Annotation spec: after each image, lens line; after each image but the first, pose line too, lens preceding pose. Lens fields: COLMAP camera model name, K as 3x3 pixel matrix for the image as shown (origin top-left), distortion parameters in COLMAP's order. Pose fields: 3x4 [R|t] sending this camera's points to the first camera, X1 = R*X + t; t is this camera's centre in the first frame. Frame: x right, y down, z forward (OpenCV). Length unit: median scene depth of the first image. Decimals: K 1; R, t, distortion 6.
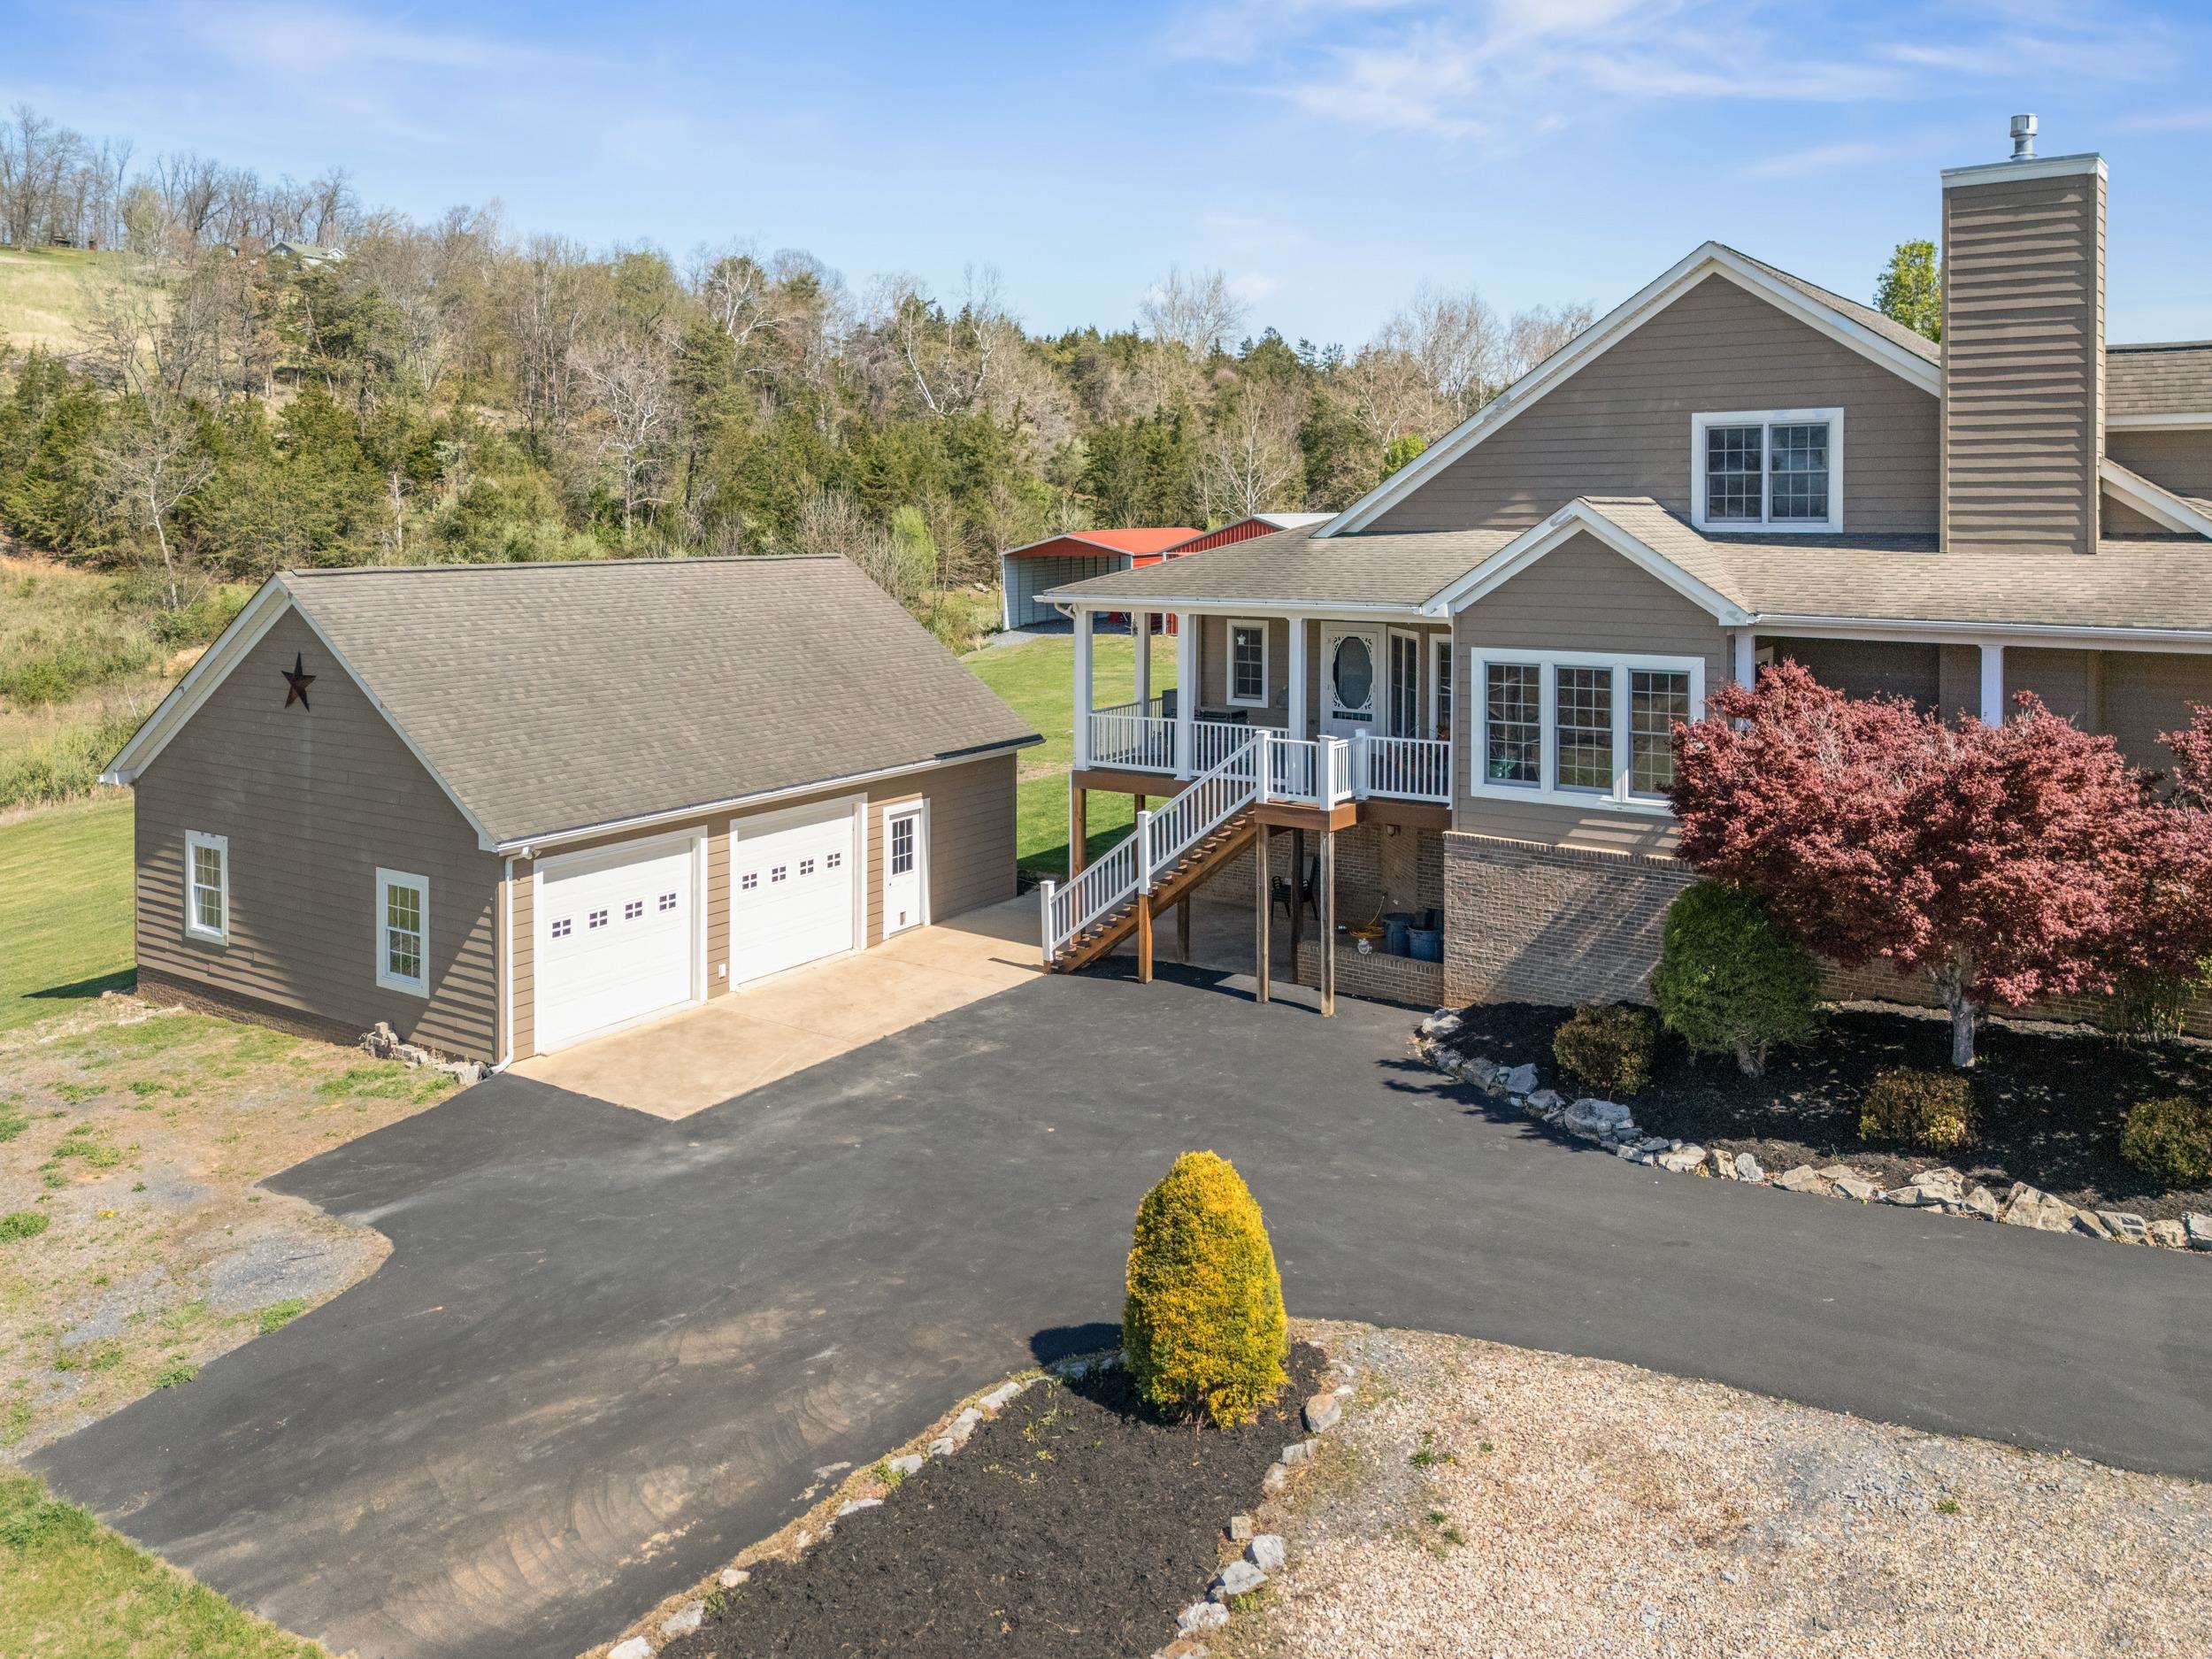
lens RADIAL K [[1671.0, 0, 1109.3], [0, 1671.0, 730.2], [0, 0, 1]] dist [0.081995, -0.083180]
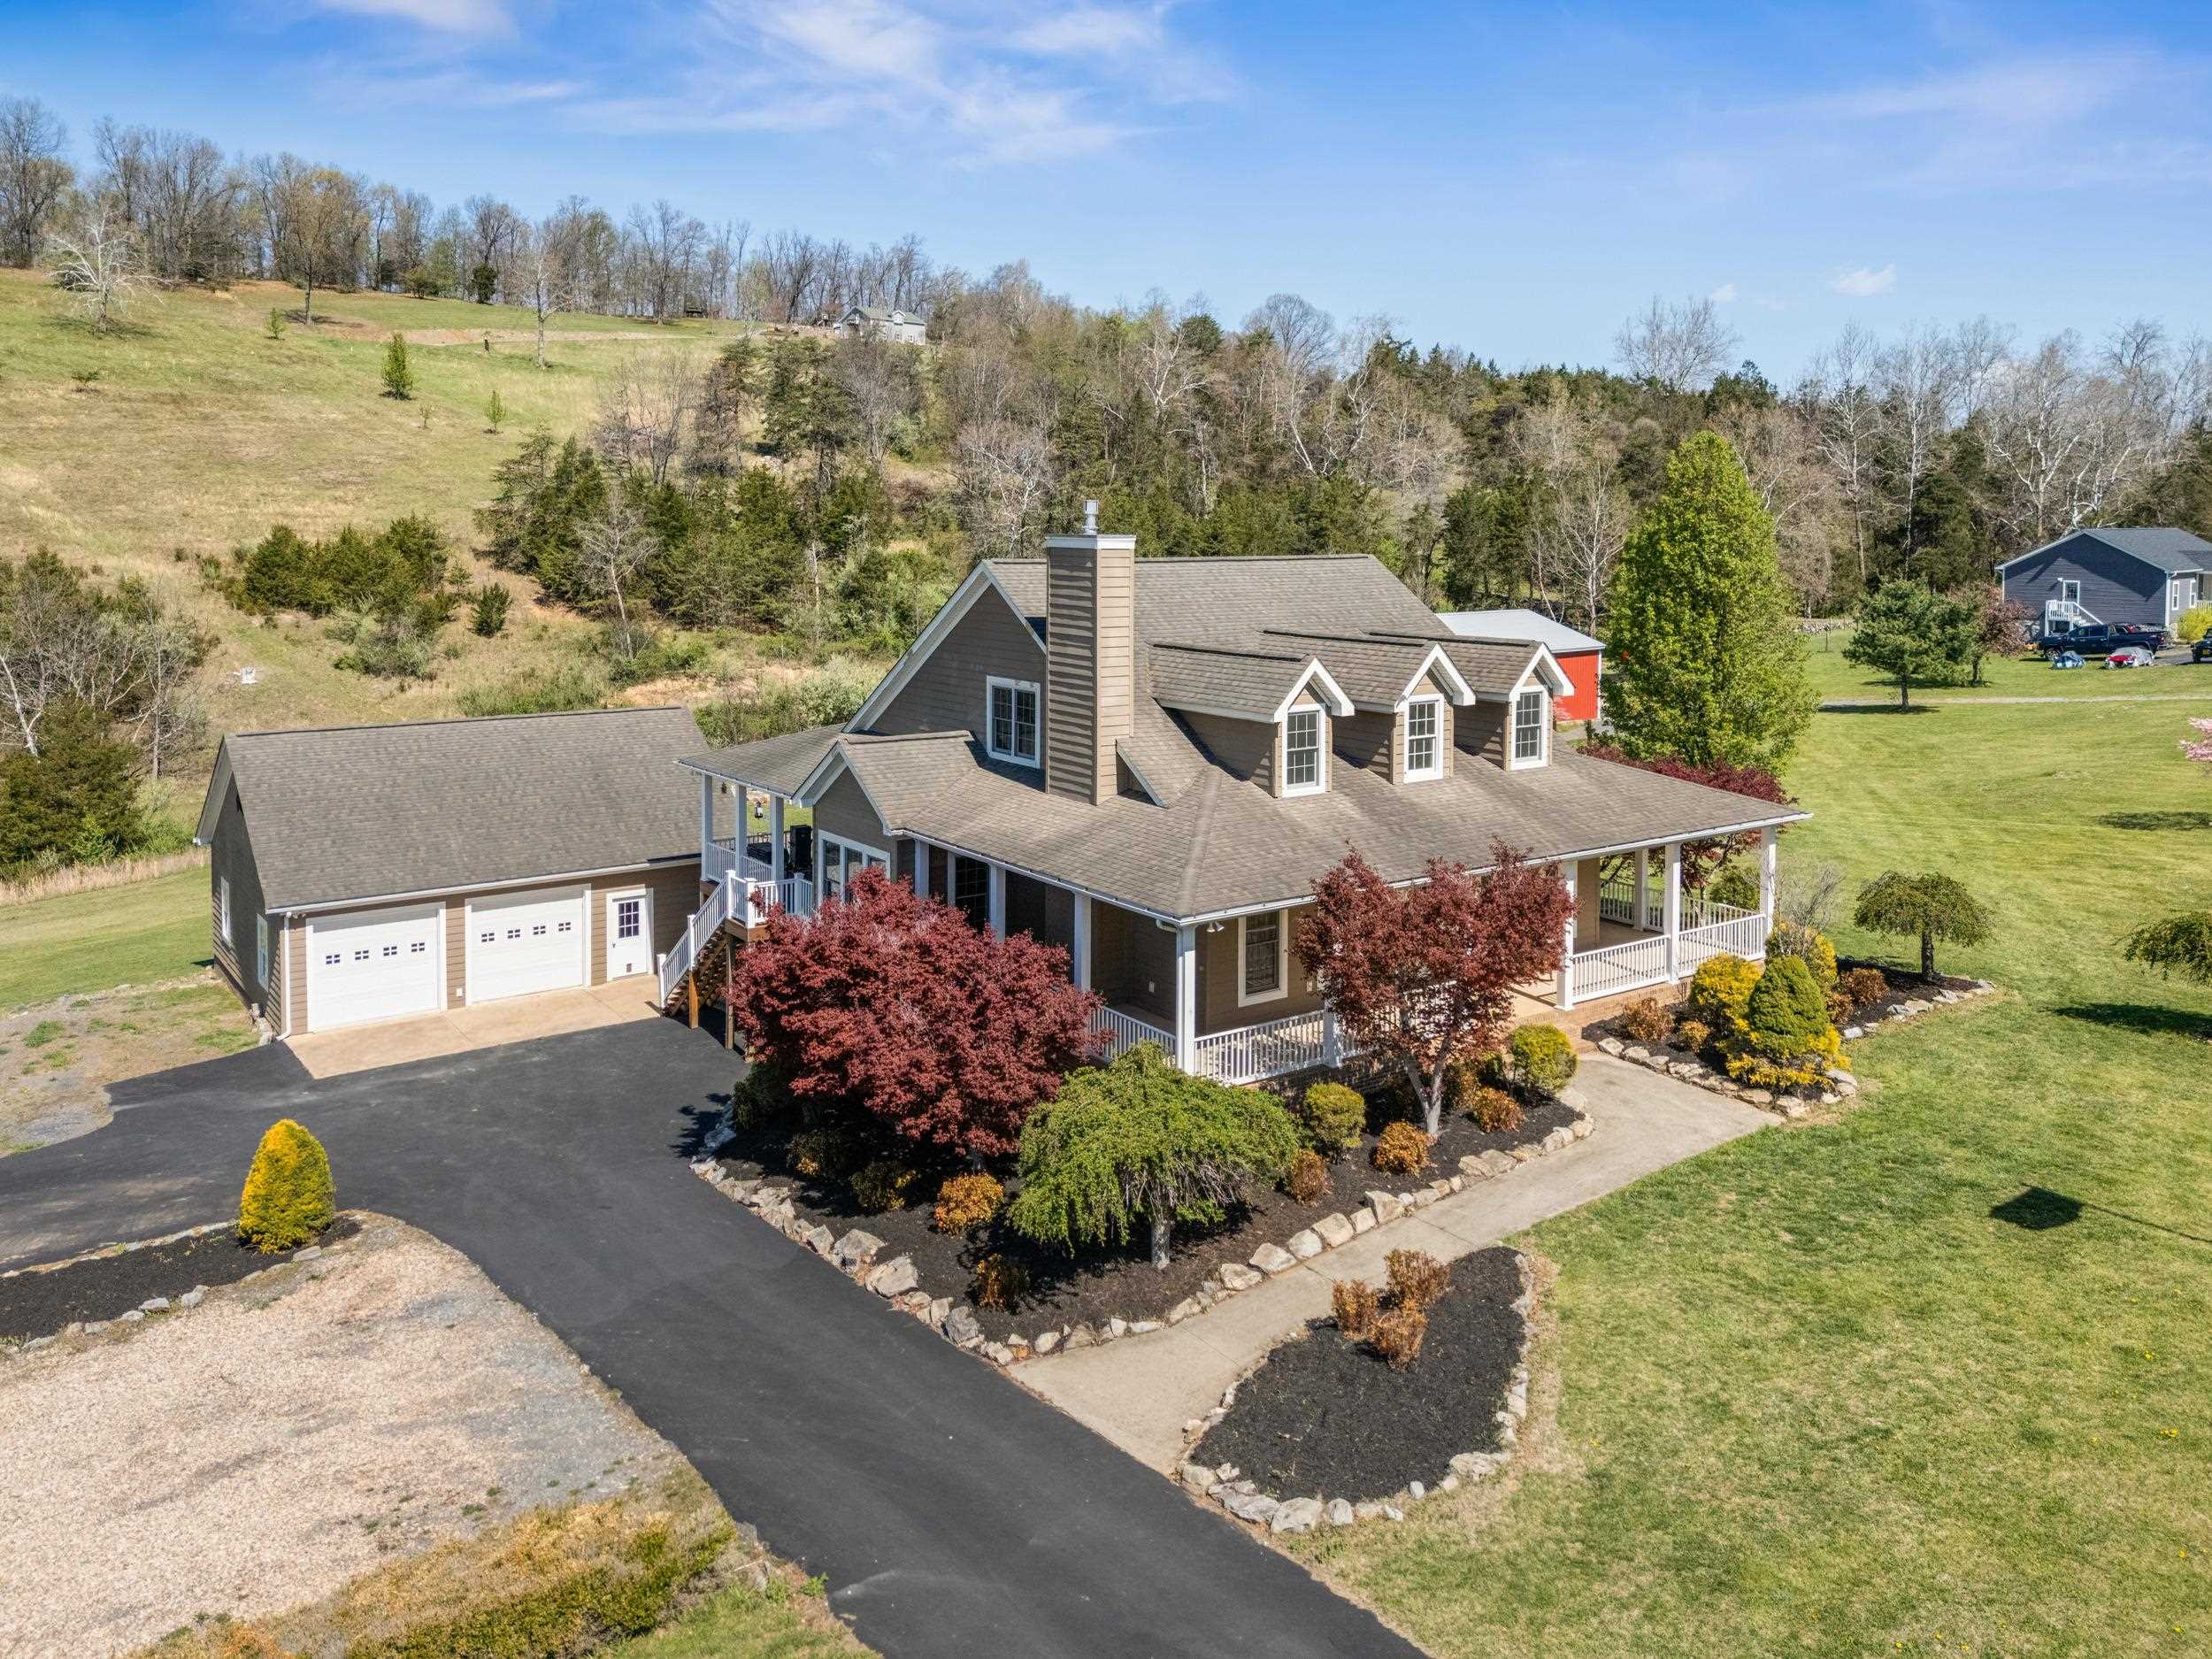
lens RADIAL K [[1629.2, 0, 1097.0], [0, 1629.2, 833.1], [0, 0, 1]] dist [0.078650, -0.081679]
pose [[0.945163, 0.067396, -0.319569, 0.725124], [-0.050471, 0.996863, 0.060963, -0.116167], [0.322675, -0.041491, 0.945600, -0.236409]]
